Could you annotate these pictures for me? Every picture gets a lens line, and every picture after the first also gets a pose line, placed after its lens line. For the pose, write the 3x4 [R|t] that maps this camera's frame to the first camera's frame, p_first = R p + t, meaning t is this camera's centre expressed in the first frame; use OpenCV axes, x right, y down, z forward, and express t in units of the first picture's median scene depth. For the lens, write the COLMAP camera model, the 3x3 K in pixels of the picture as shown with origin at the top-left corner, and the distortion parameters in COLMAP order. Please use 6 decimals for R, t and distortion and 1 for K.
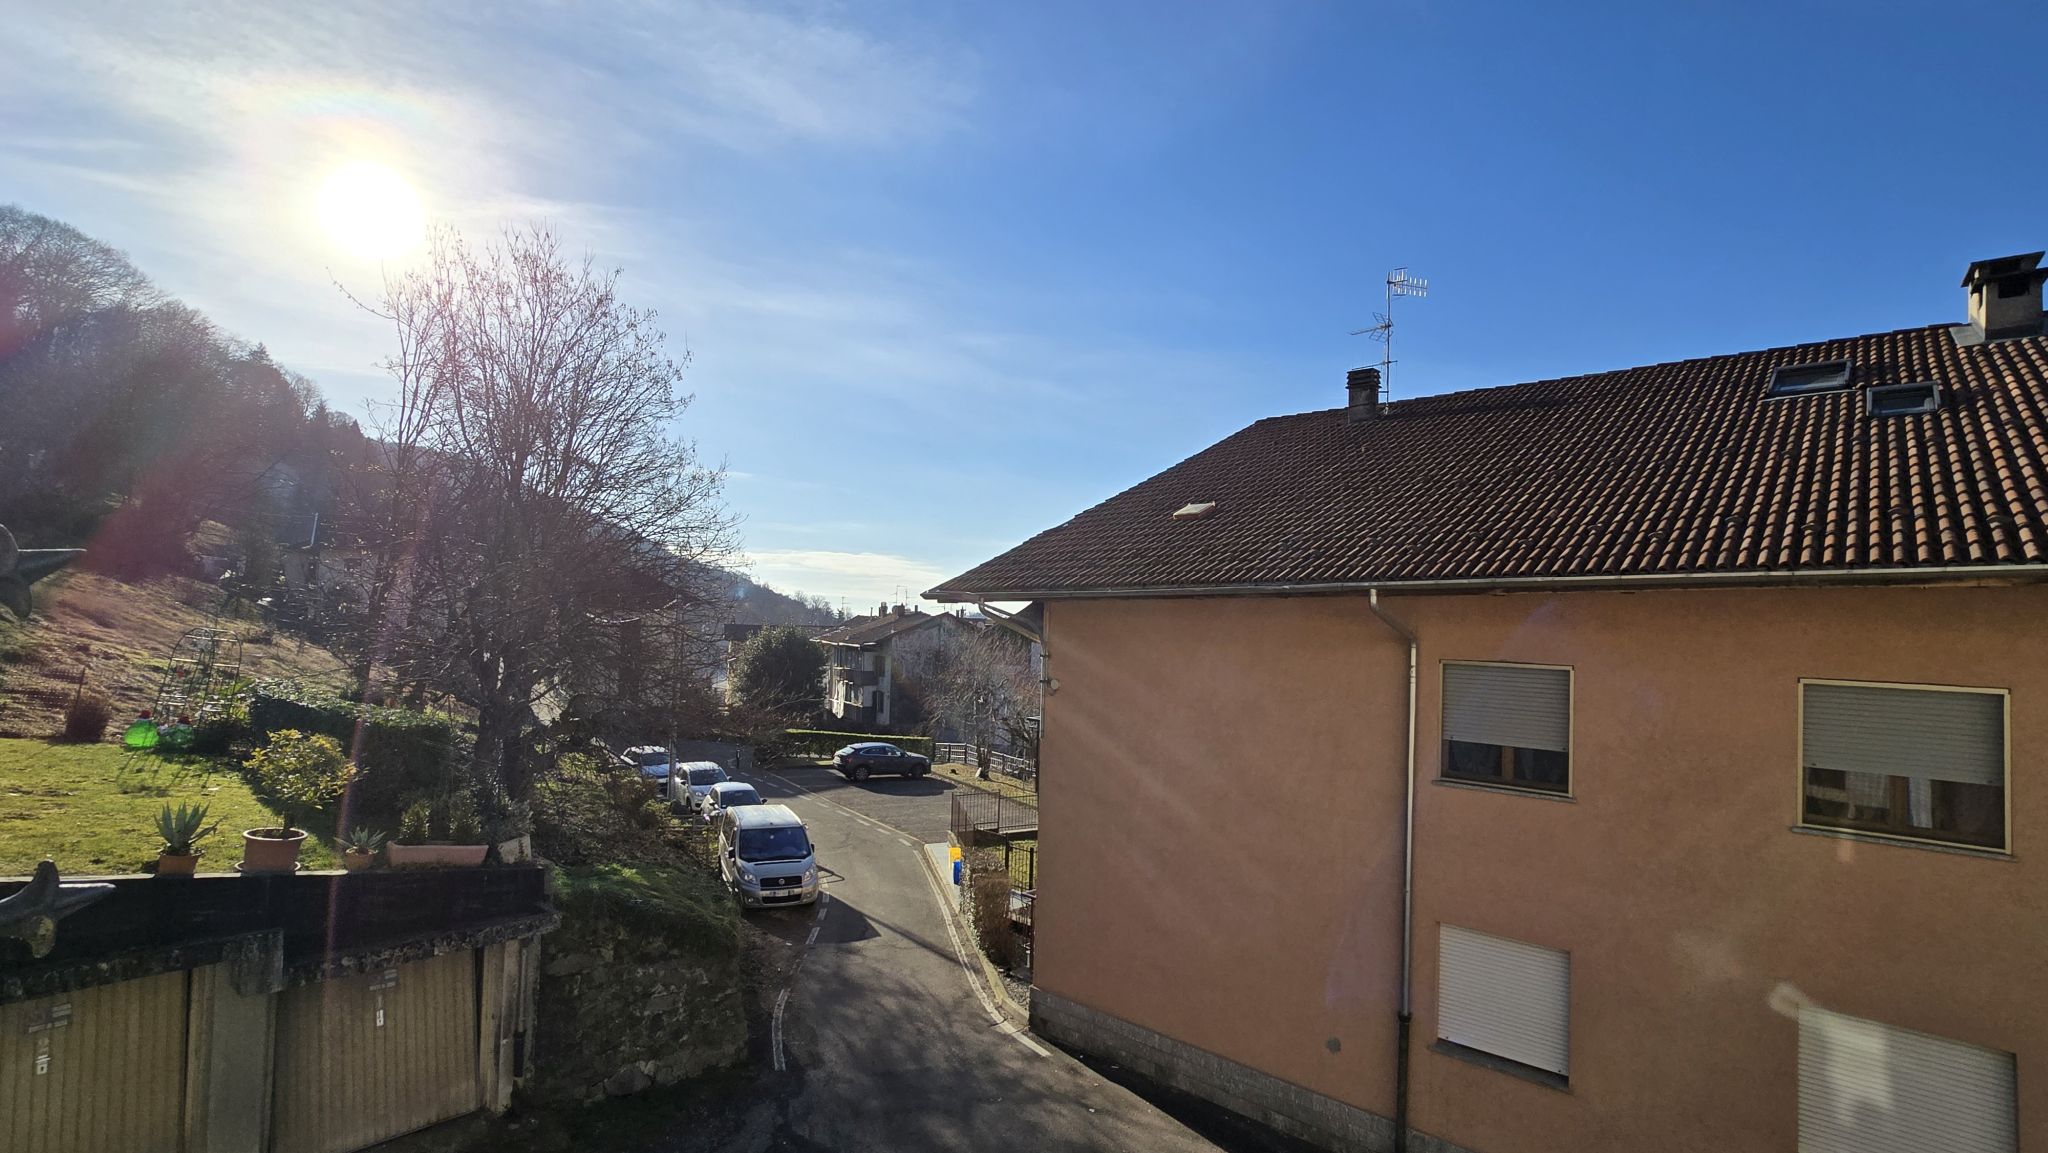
lens RADIAL K [[947.5, 0, 1044.1], [0, 947.5, 577.2], [0, 0, 1]] dist [-0.002985, 0.001766]
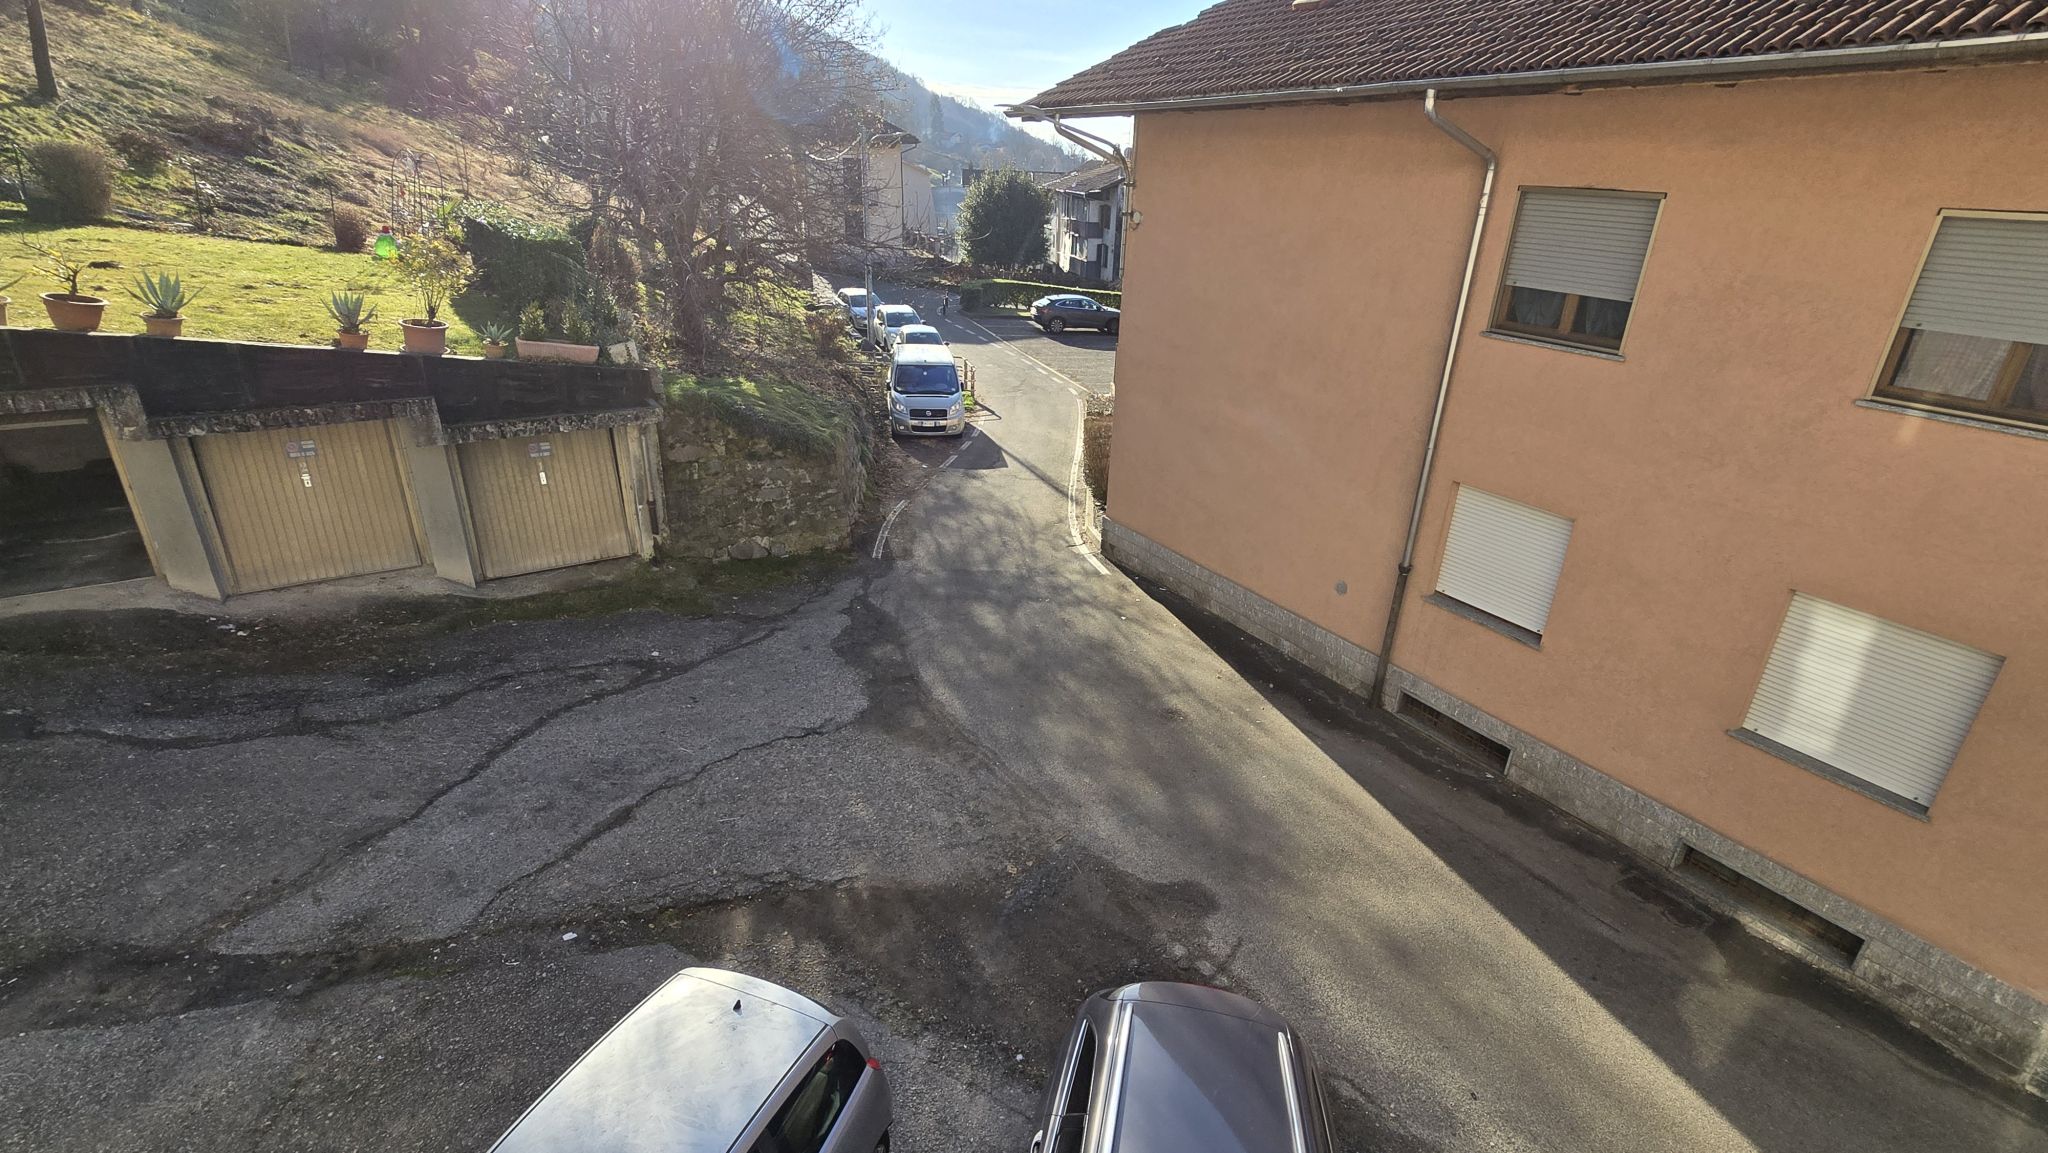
lens RADIAL K [[947.5, 0, 1031.0], [0, 947.5, 579.2], [0, 0, 1]] dist [-0.002985, 0.001766]
pose [[0.966423, 0.114248, -0.230159, 0.221443], [-0.001492, 0.898198, 0.439588, 0.030548], [0.256951, -0.424485, 0.868210, 0.015671]]
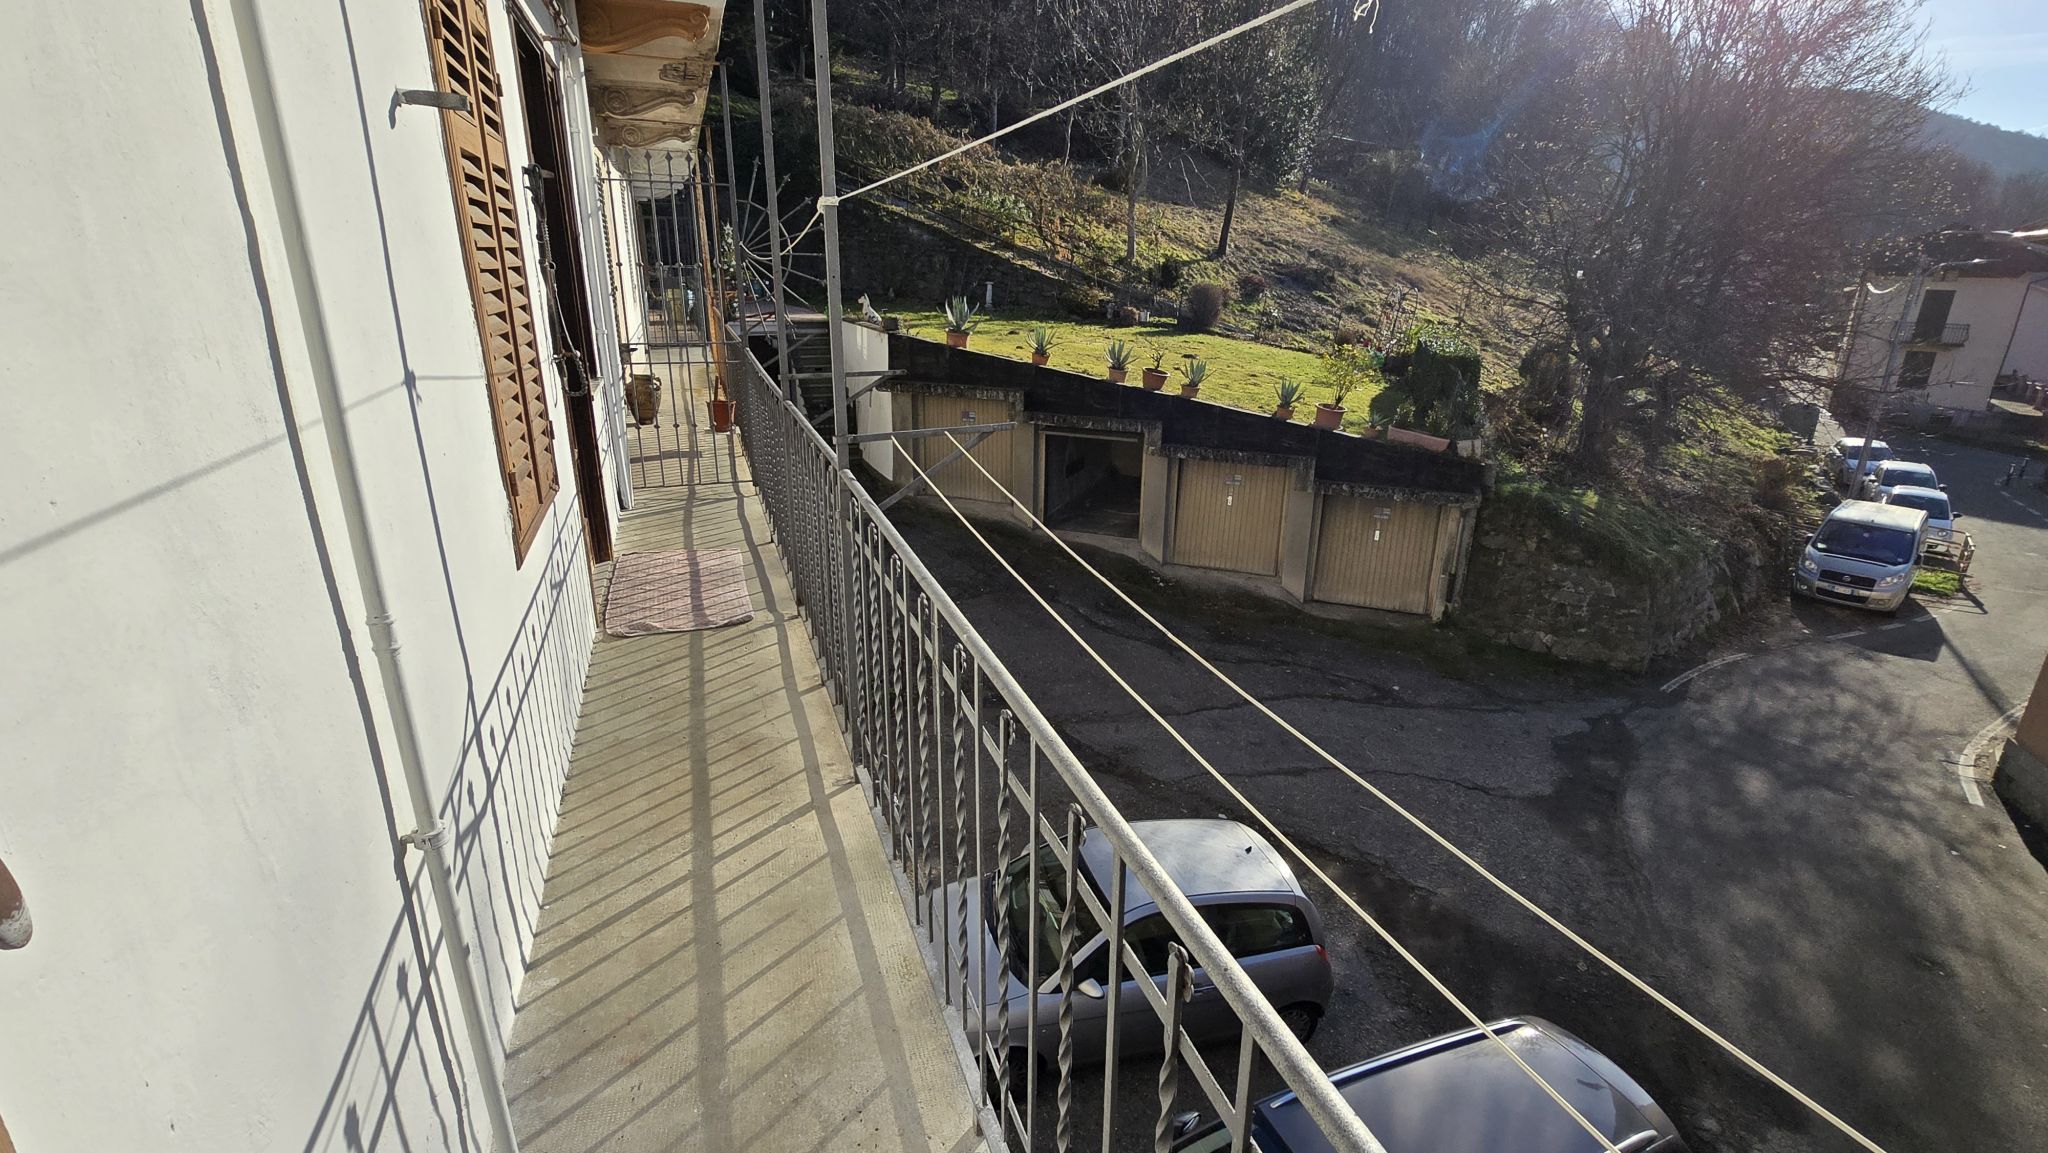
lens RADIAL K [[947.5, 0, 1073.9], [0, 947.5, 577.8], [0, 0, 1]] dist [-0.002985, 0.001766]
pose [[0.377375, 0.275732, -0.884059, 0.501310], [0.031306, 0.950301, 0.309755, 0.027282], [0.925531, -0.144570, 0.349988, -0.028082]]
